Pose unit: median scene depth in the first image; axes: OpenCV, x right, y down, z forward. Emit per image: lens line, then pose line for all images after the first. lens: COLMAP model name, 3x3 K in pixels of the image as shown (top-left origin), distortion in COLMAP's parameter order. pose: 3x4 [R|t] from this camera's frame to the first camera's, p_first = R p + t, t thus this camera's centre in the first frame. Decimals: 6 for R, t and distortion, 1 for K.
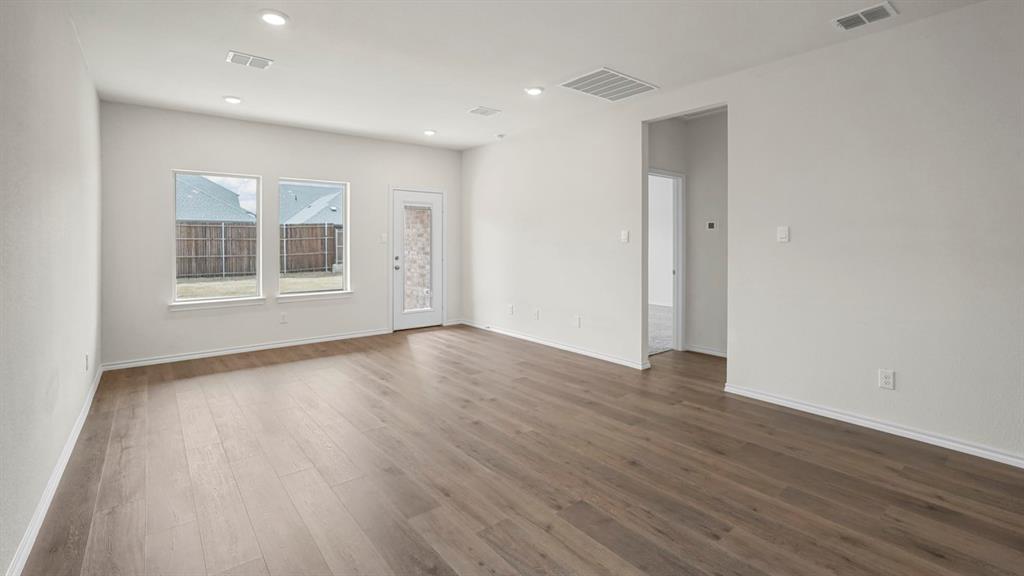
lens RADIAL K [[456.5, 0, 511.1], [0, 456.5, 244.0], [0, 0, 1]] dist [-0.014977, 0.000074]
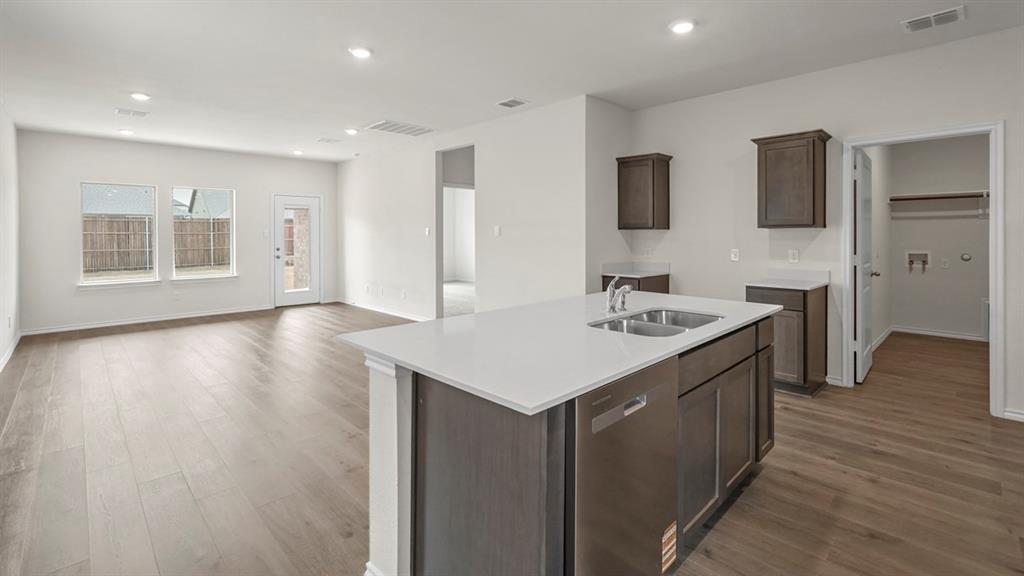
lens RADIAL K [[456.6, 0, 509.3], [0, 456.6, 240.4], [0, 0, 1]] dist [-0.001134, 0.000739]
pose [[0.995952, -0.003372, 0.089824, 0.285369], [0.002640, 0.999962, 0.008270, -0.002191], [-0.089848, -0.007999, 0.995923, -0.327353]]
